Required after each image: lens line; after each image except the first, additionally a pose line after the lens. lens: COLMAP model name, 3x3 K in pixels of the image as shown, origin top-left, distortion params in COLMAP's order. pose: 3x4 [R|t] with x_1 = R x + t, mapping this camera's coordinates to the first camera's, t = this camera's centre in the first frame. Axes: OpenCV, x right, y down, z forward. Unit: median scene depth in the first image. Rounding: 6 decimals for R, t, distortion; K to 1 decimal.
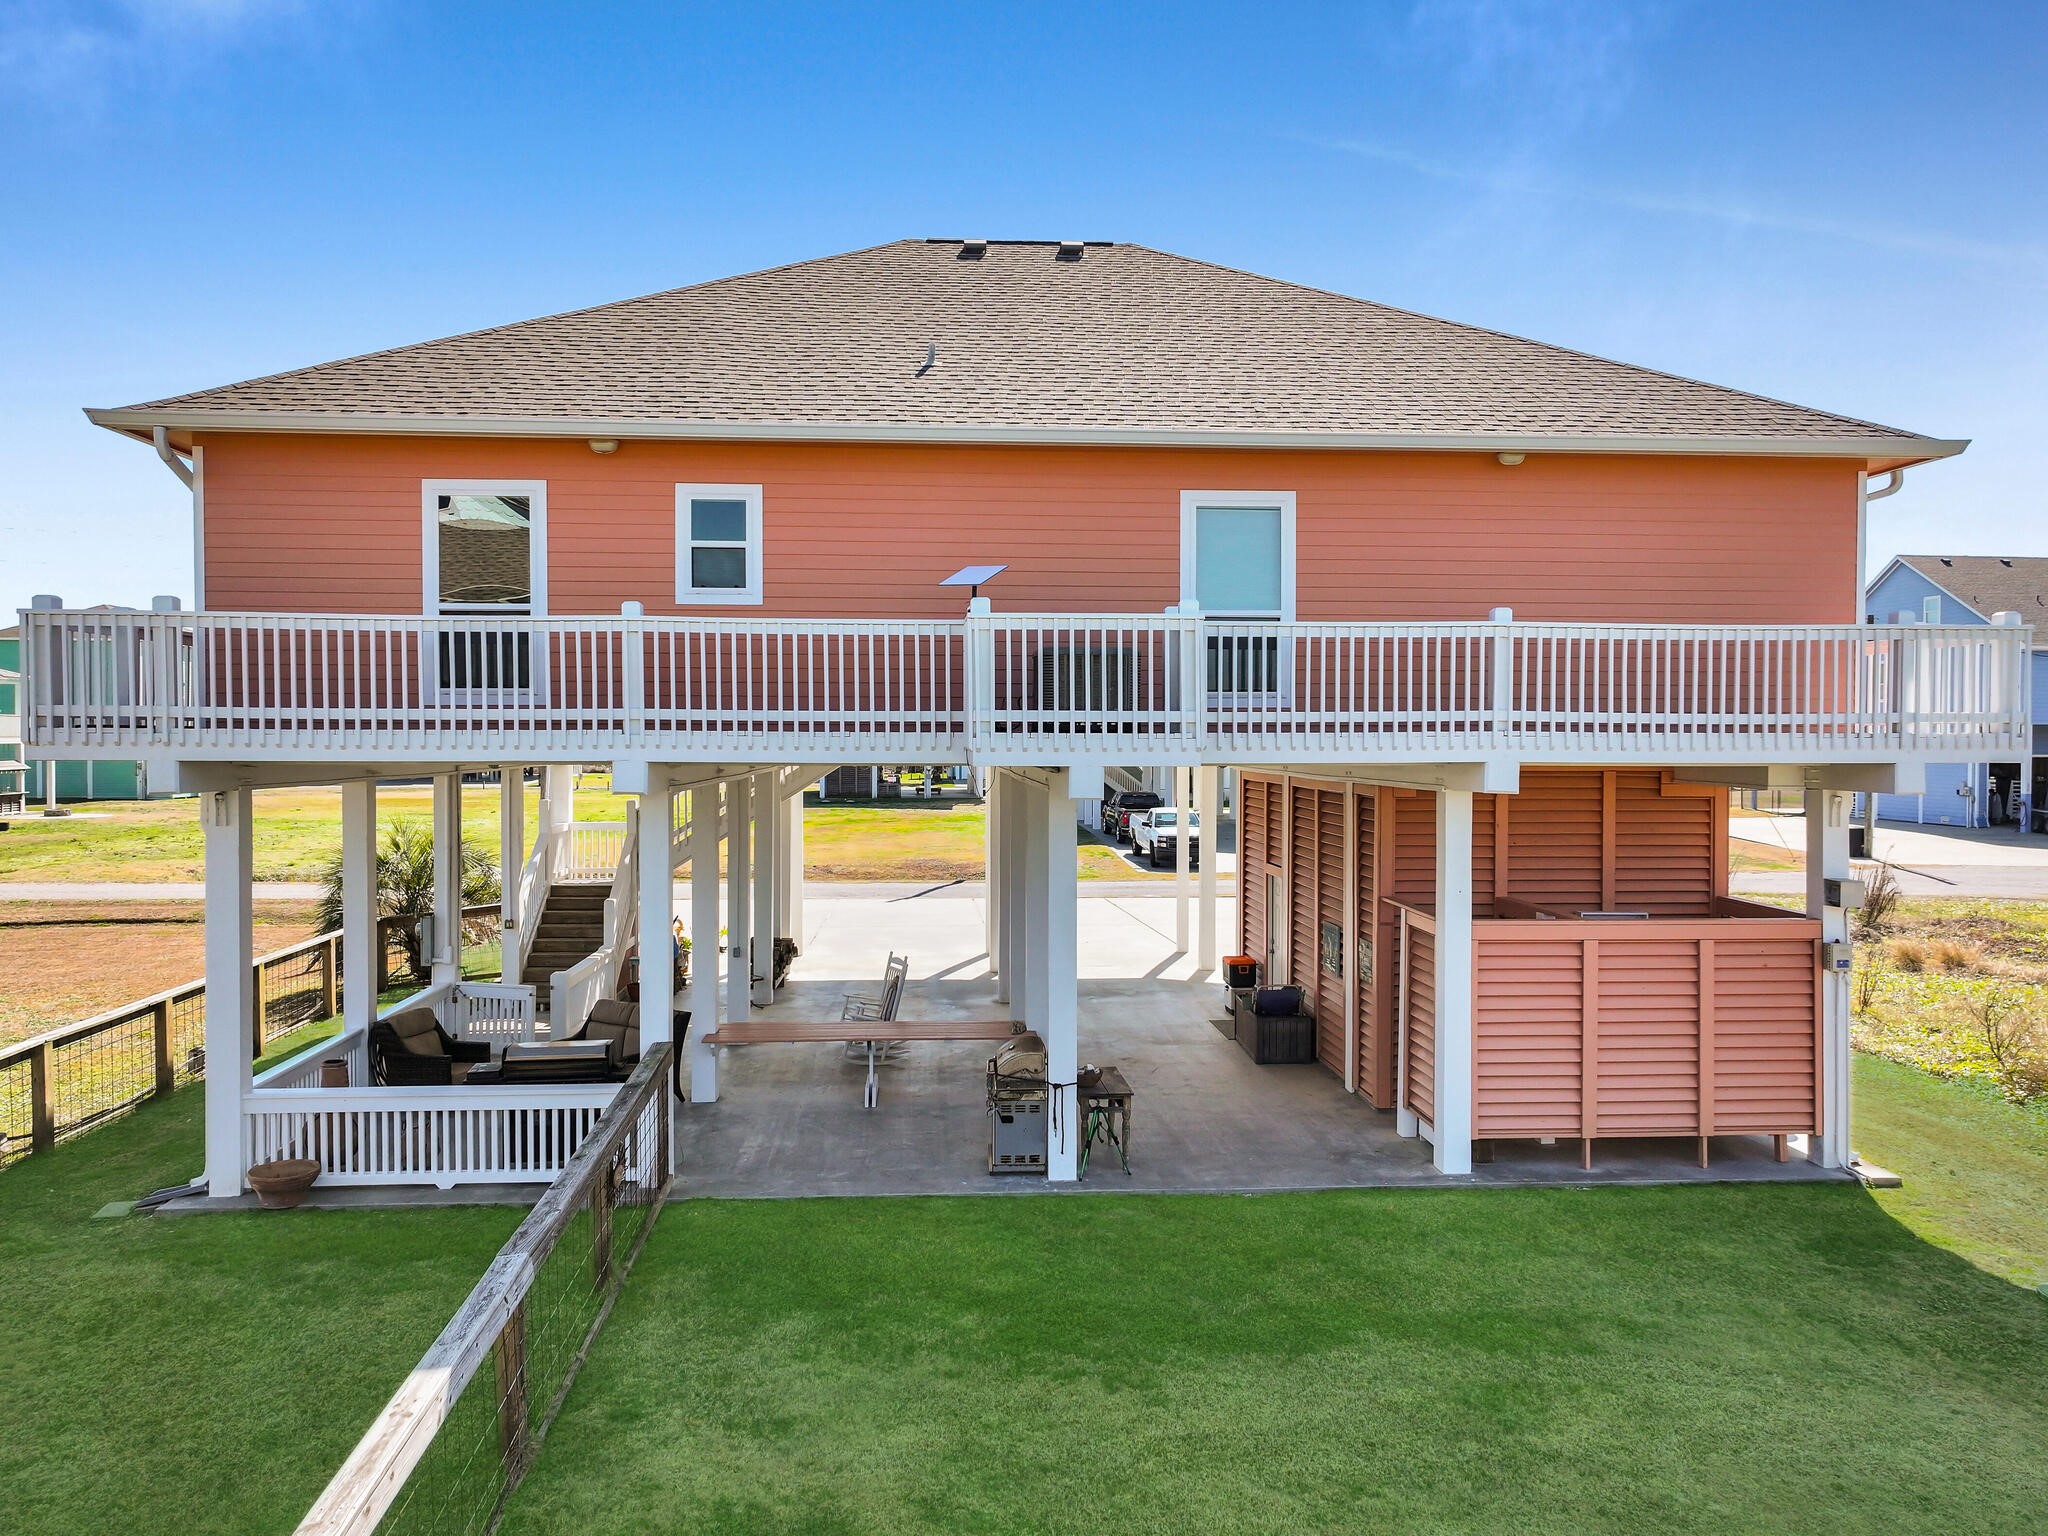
lens RADIAL K [[1458.9, 0, 1023.6], [0, 1458.9, 751.7], [0, 0, 1]] dist [0.001332, 0.004119]
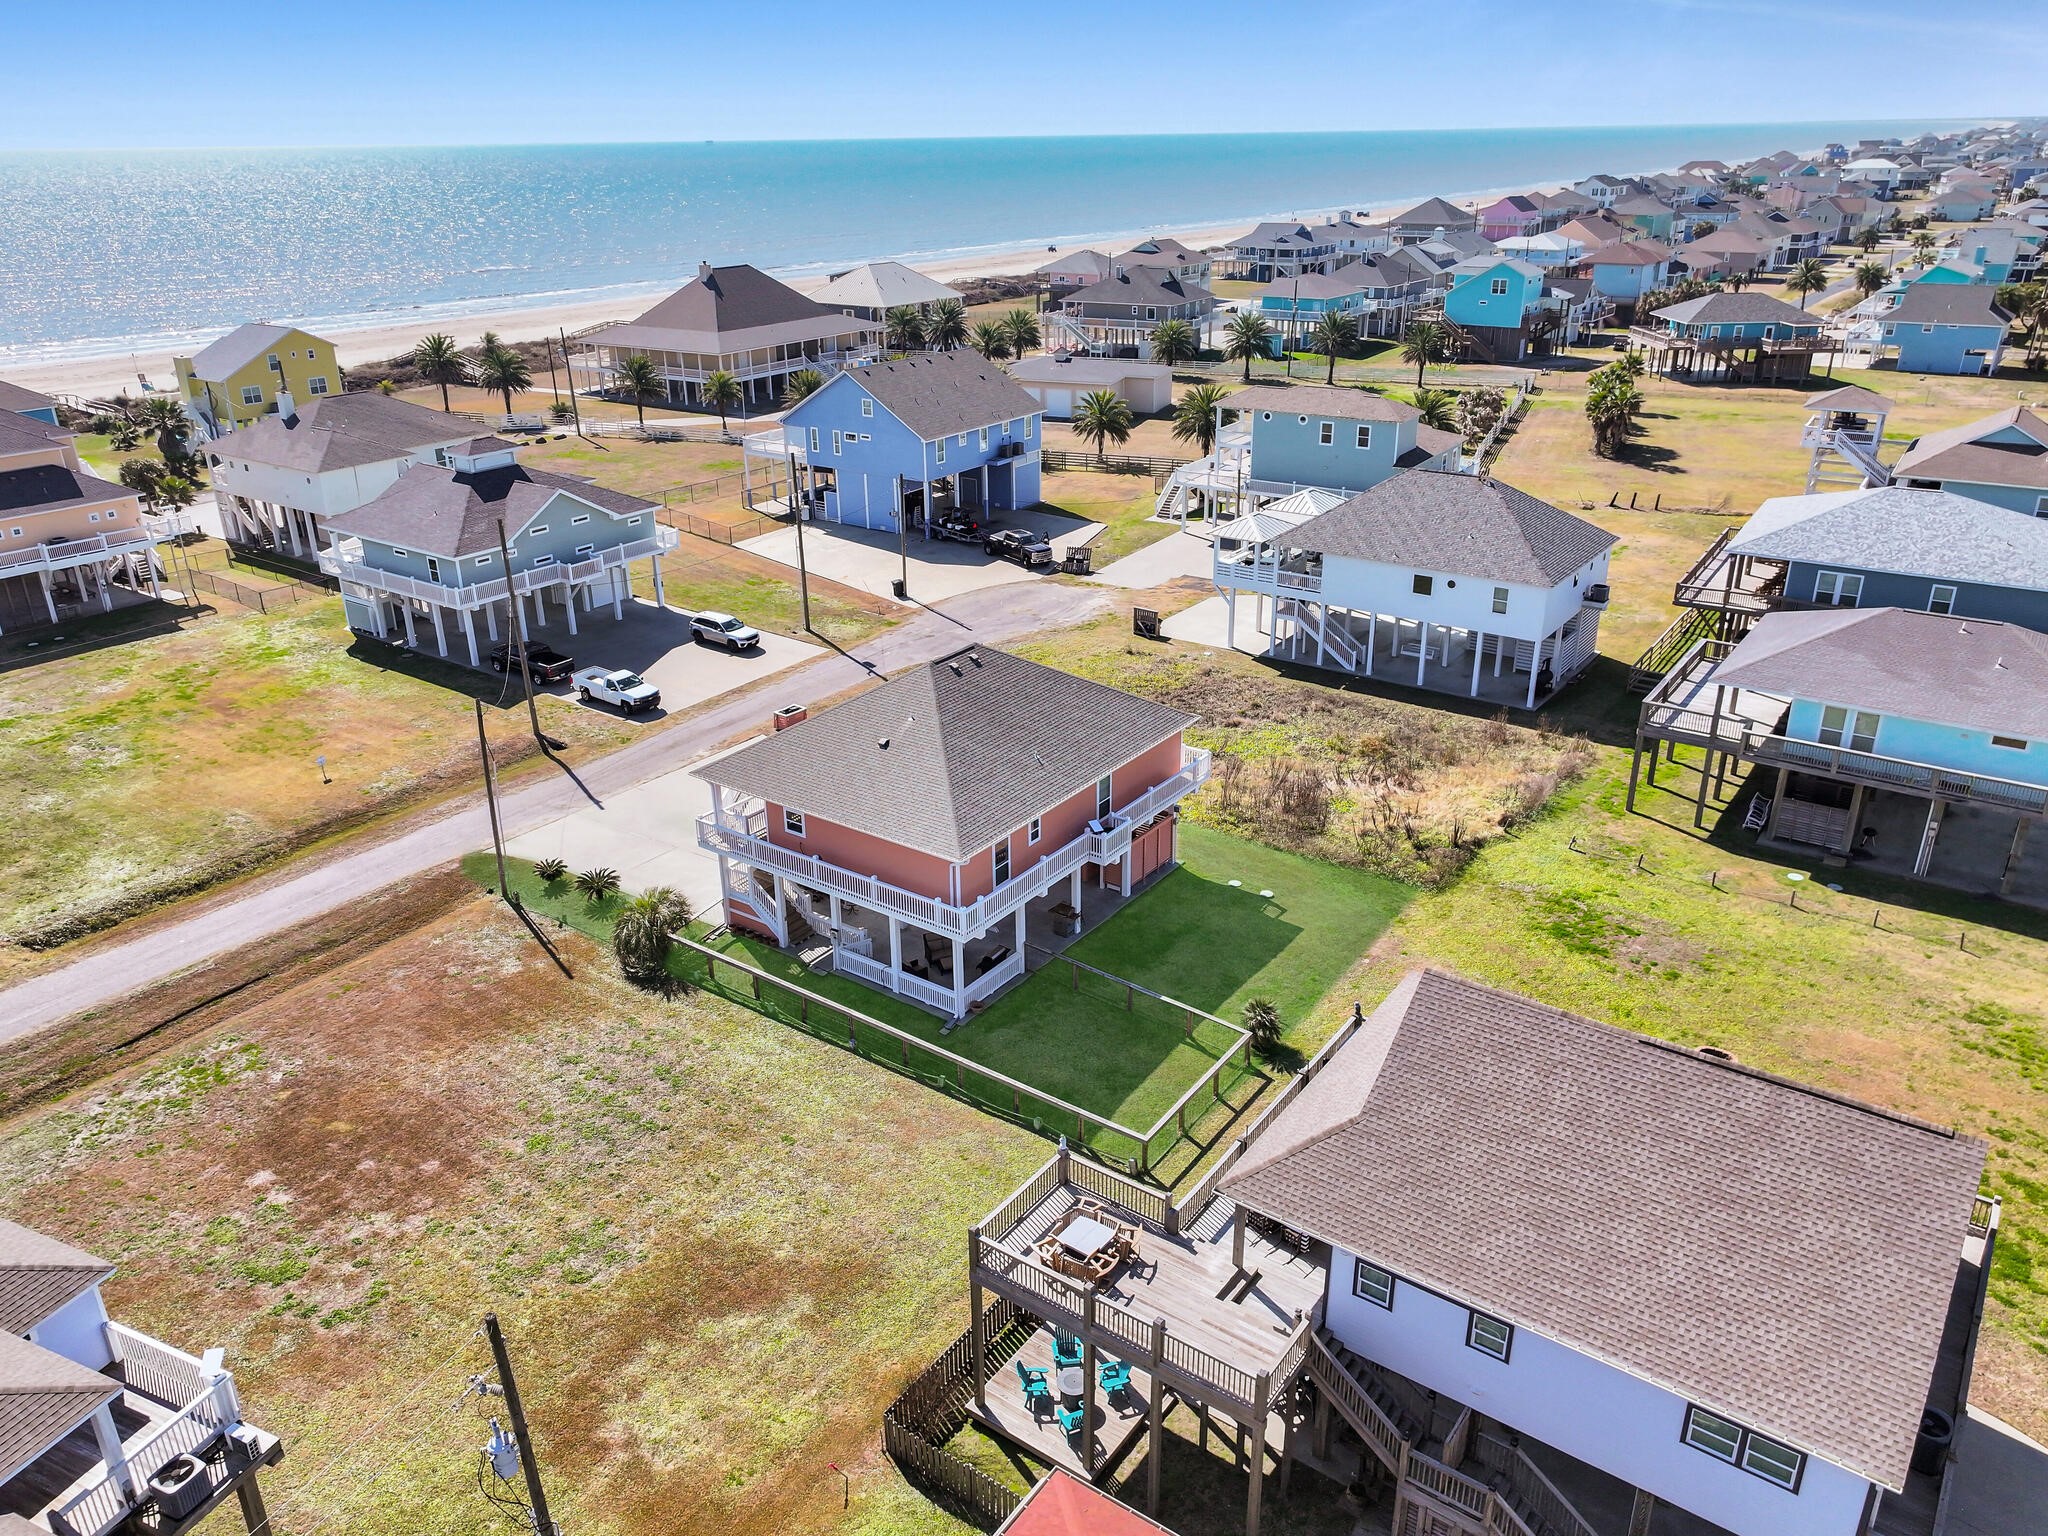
lens RADIAL K [[1455.1, 0, 1031.7], [0, 1455.1, 769.1], [0, 0, 1]] dist [0.006739, 0.008315]
pose [[0.640813, -0.305557, 0.704268, -2.947776], [0.017994, 0.923104, 0.384129, -1.806537], [-0.767486, -0.233482, 0.597035, -1.347385]]
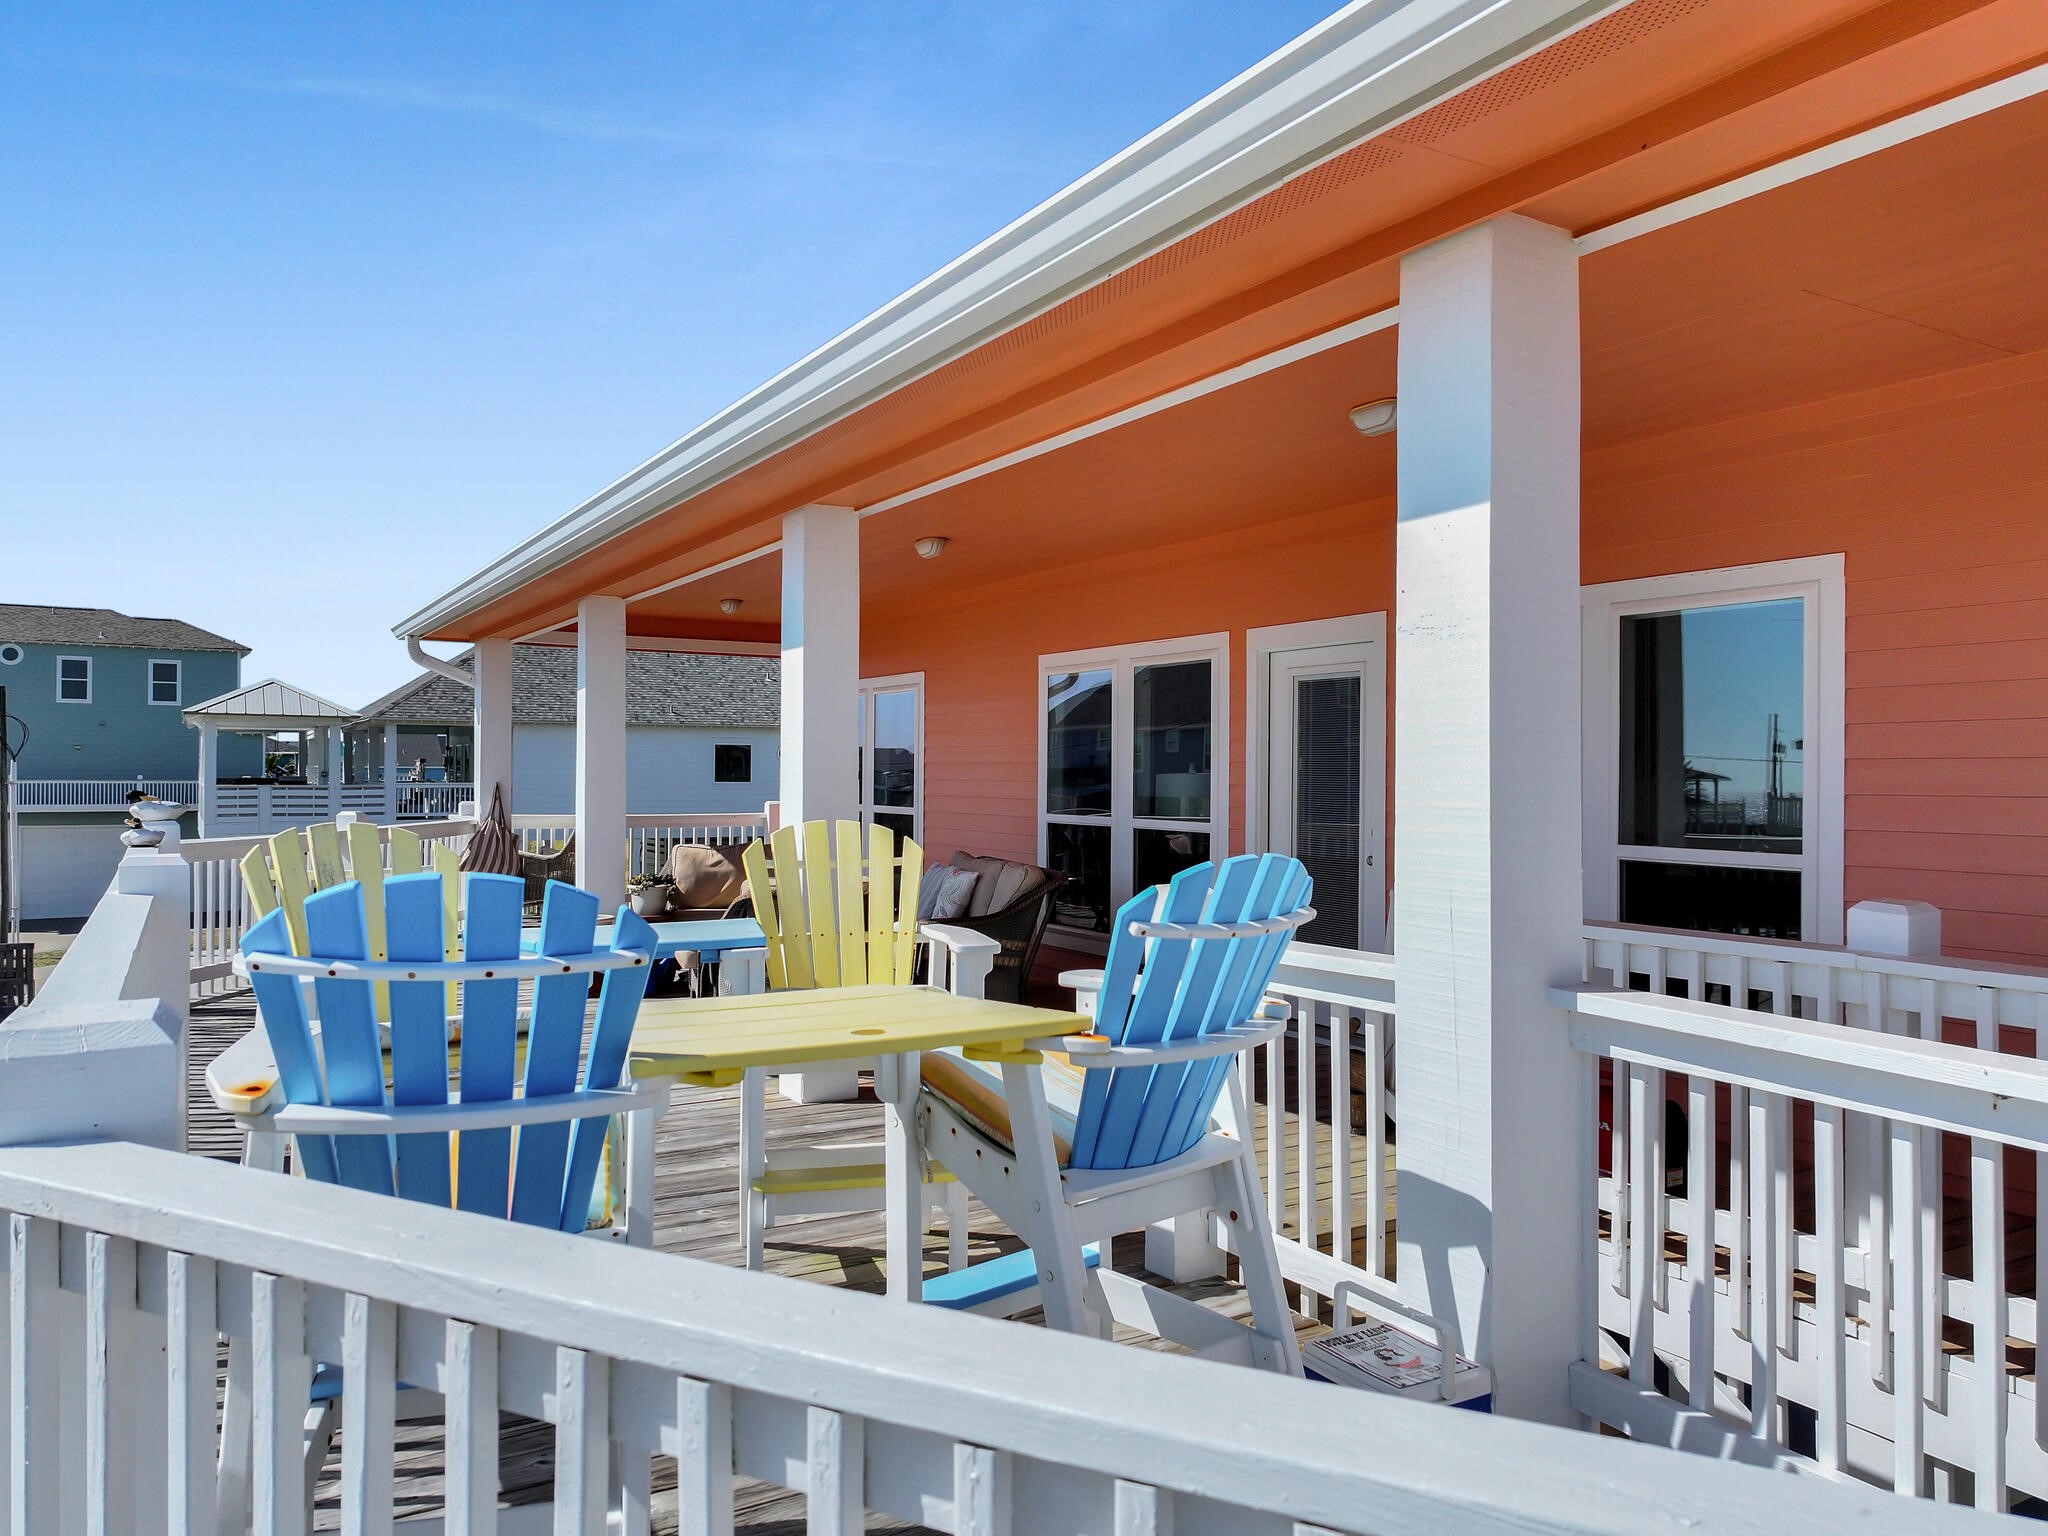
lens RADIAL K [[1455.1, 0, 1031.7], [0, 1455.1, 769.1], [0, 0, 1]] dist [0.006739, 0.008315]
pose [[-0.437288, 0.004735, 0.899309, -0.488769], [0.008311, 0.999965, -0.001224, -0.129519], [-0.899283, 0.006939, -0.437312, 2.012353]]
